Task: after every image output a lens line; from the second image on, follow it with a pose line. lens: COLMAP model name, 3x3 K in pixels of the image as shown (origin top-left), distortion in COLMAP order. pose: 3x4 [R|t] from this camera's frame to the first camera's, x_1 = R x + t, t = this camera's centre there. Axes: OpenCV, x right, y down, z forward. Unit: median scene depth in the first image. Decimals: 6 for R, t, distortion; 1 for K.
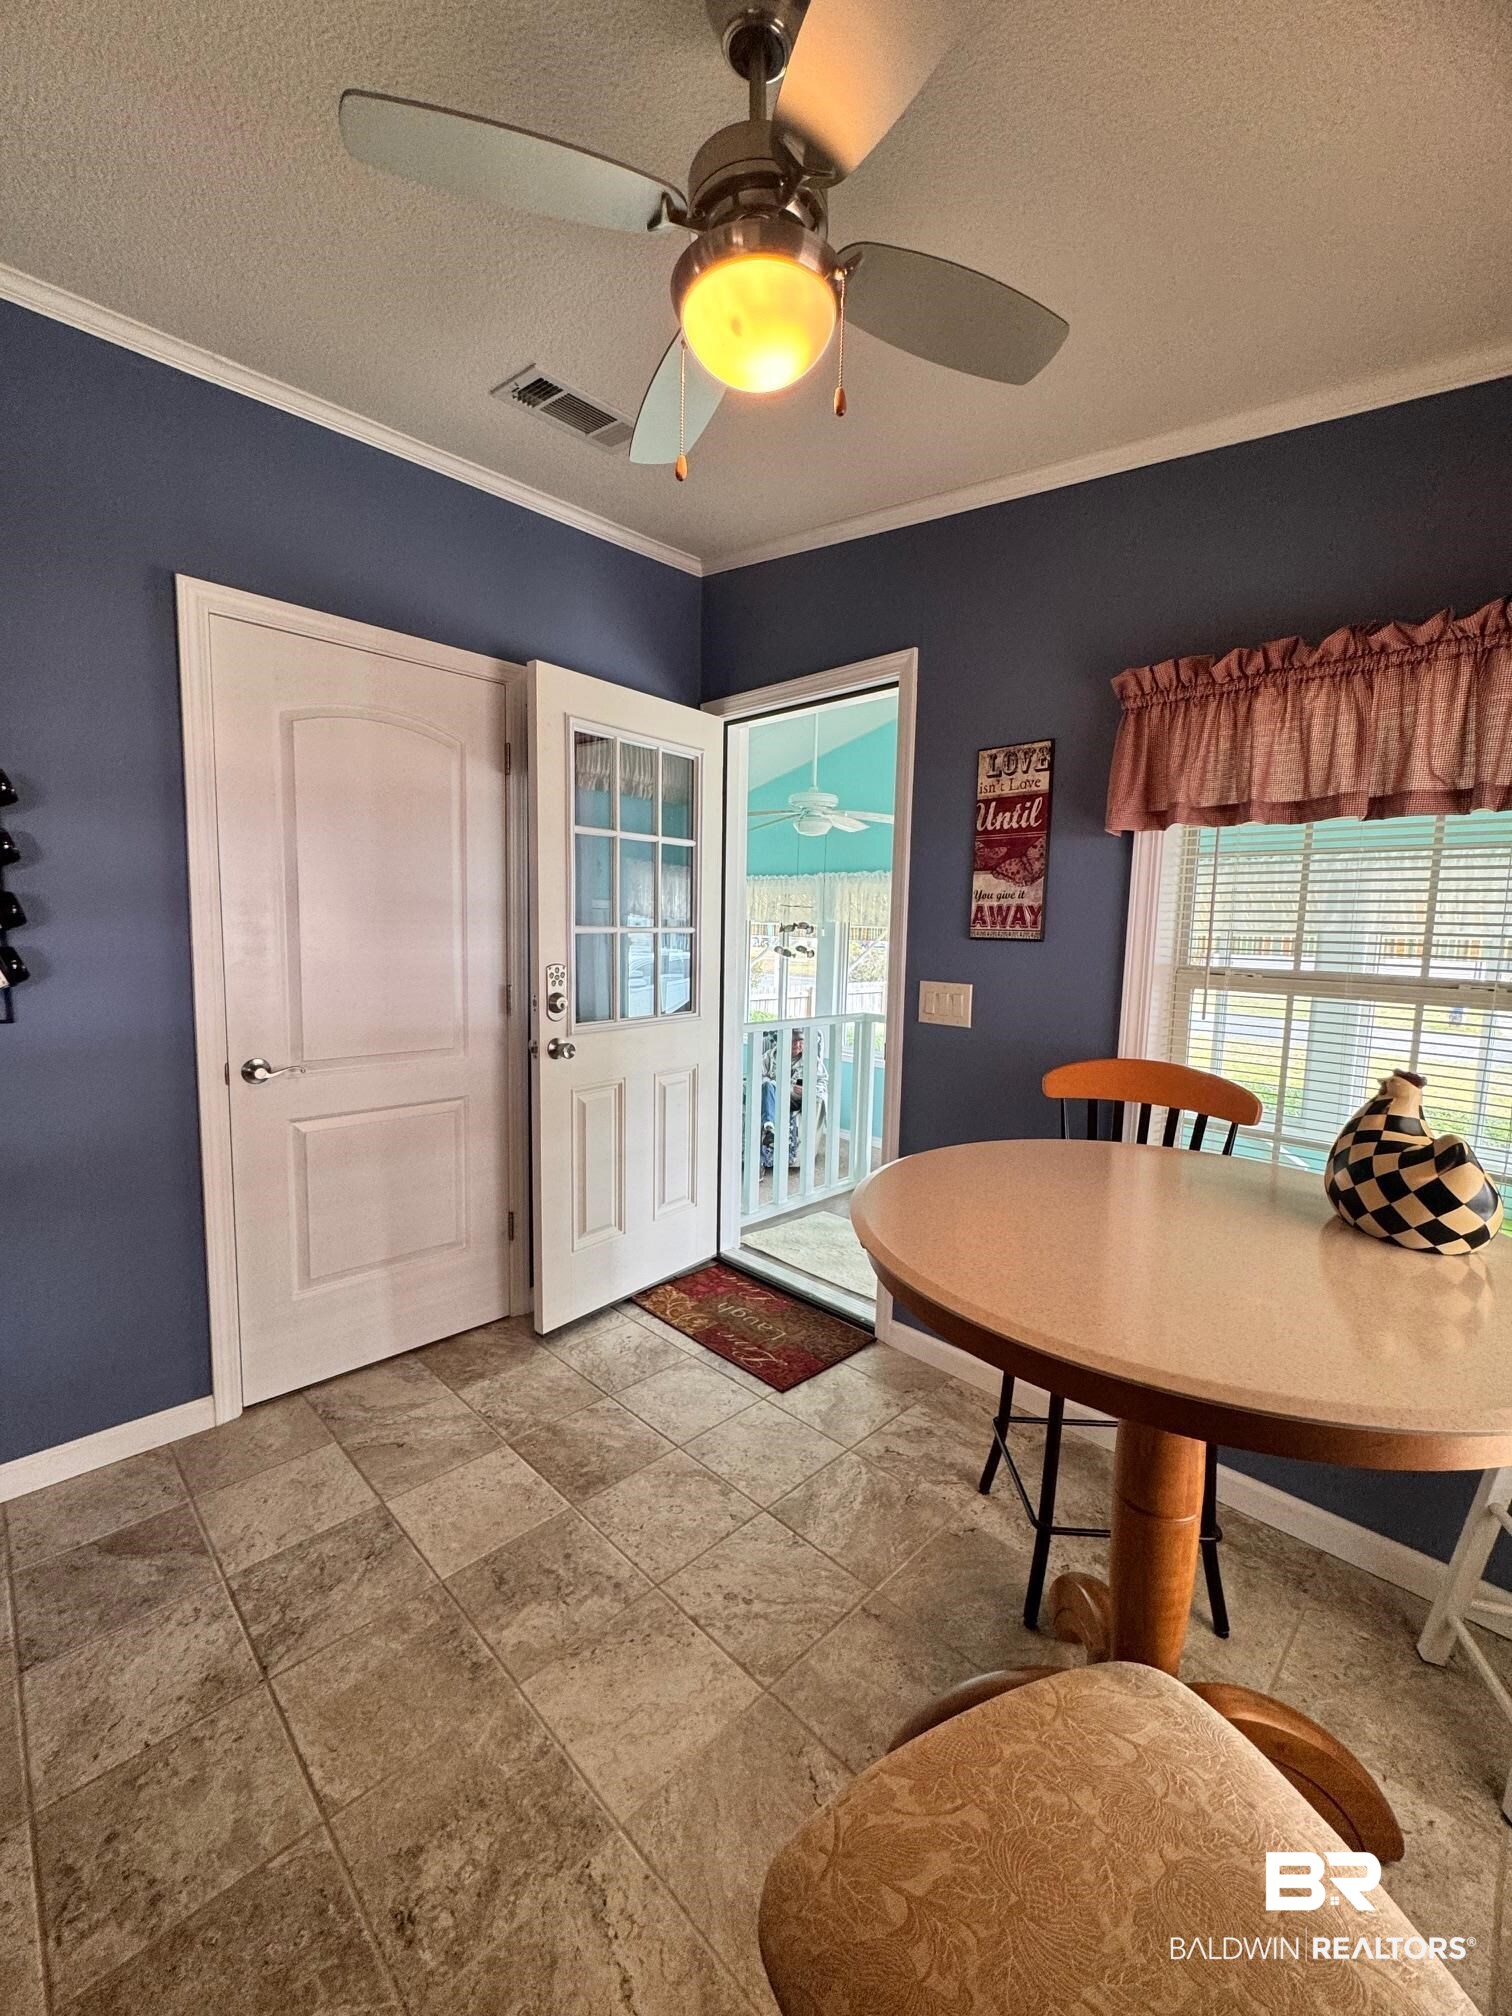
lens RADIAL K [[810.0, 0, 757.0], [0, 810.0, 1008.5], [0, 0, 1]] dist [-0.003311, -0.000327]
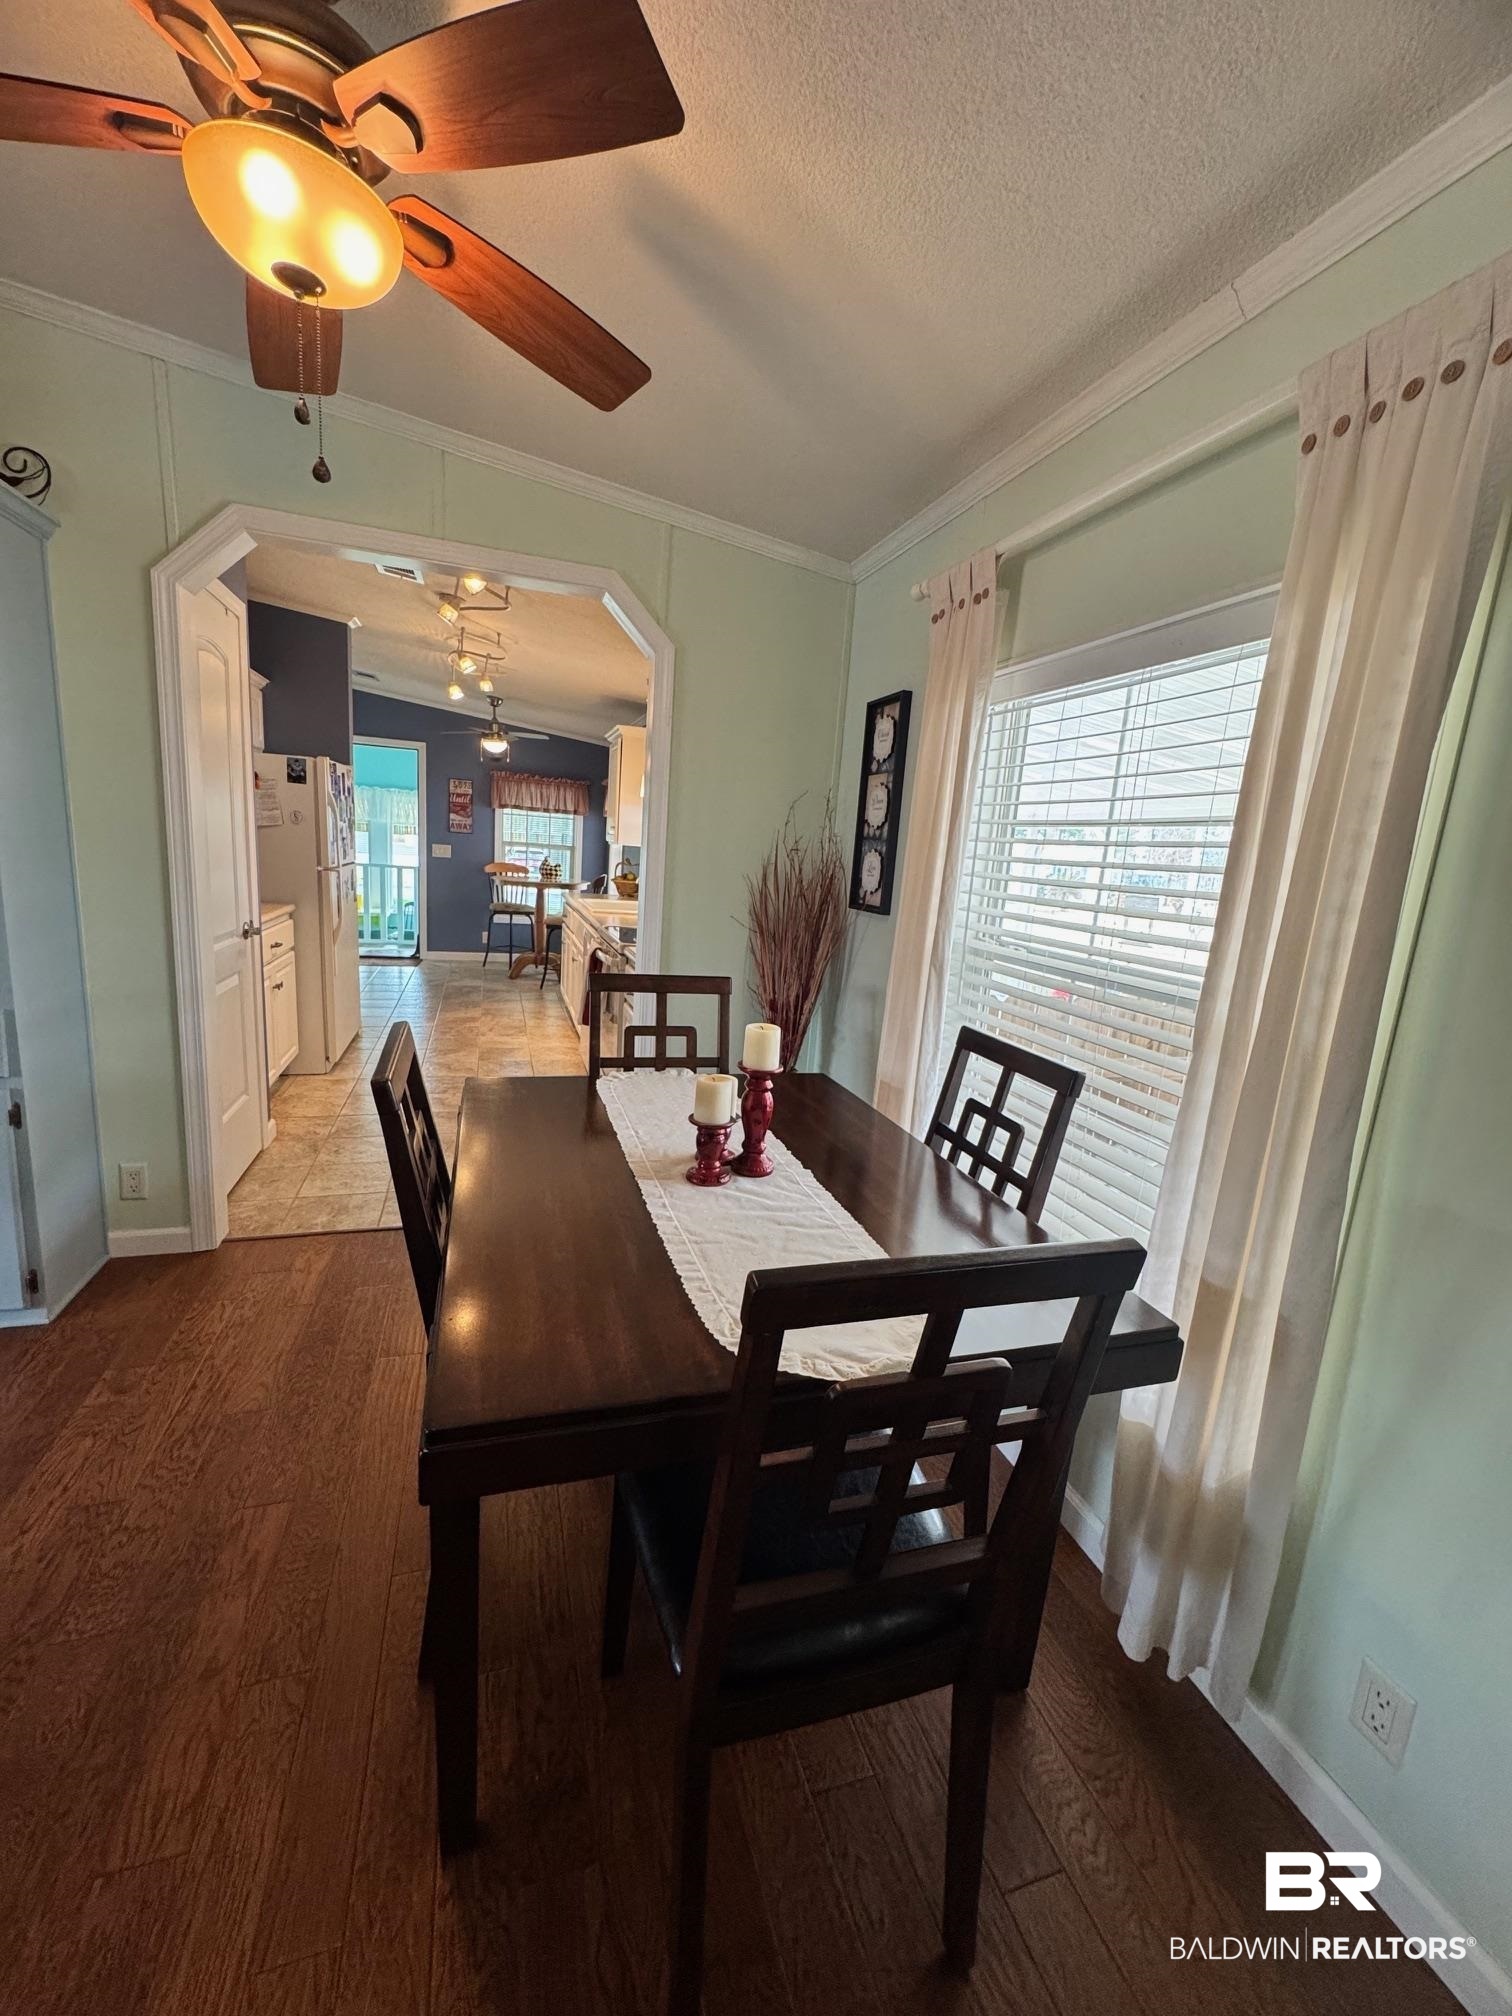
lens RADIAL K [[810.0, 0, 757.7], [0, 810.0, 1007.1], [0, 0, 1]] dist [-0.003311, -0.000327]
pose [[0.456231, -0.160105, 0.875340, -2.705887], [0.032988, 0.986048, 0.163160, 0.156369], [-0.889250, -0.045563, 0.455147, -2.129533]]
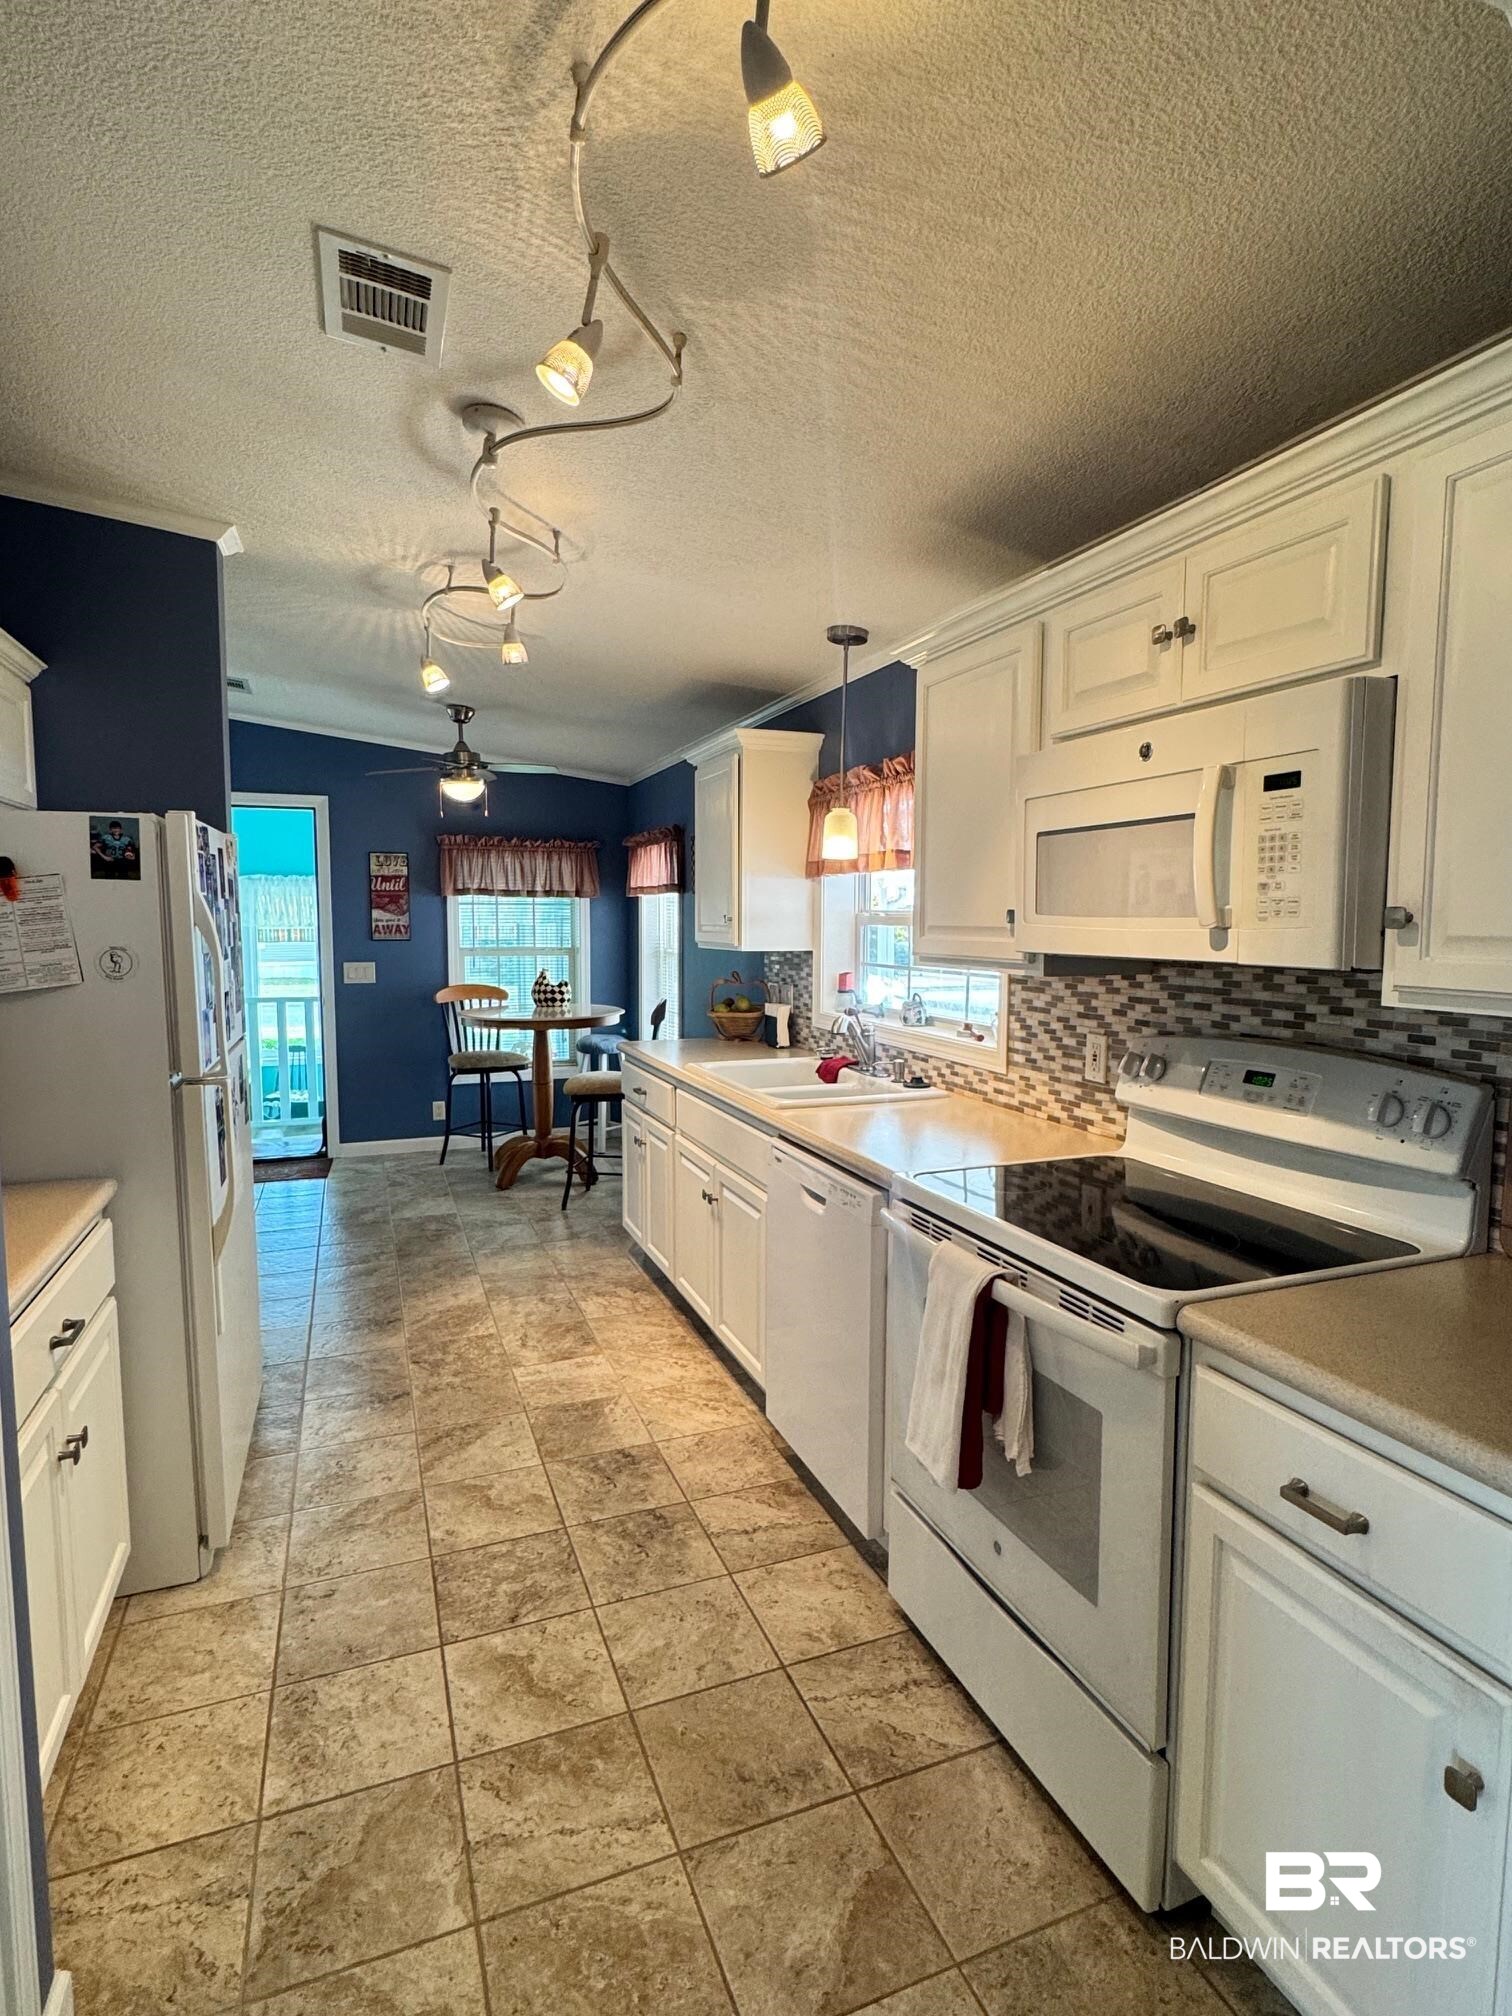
lens RADIAL K [[1025.2, 0, 753.4], [0, 1025.2, 1012.0], [0, 0, 1]] dist [0.001644, -0.000133]
pose [[0.403511, -0.103563, 0.909095, -2.049853], [0.102157, 0.992461, 0.067717, 0.022121], [-0.909254, 0.065546, 0.411048, -1.133046]]
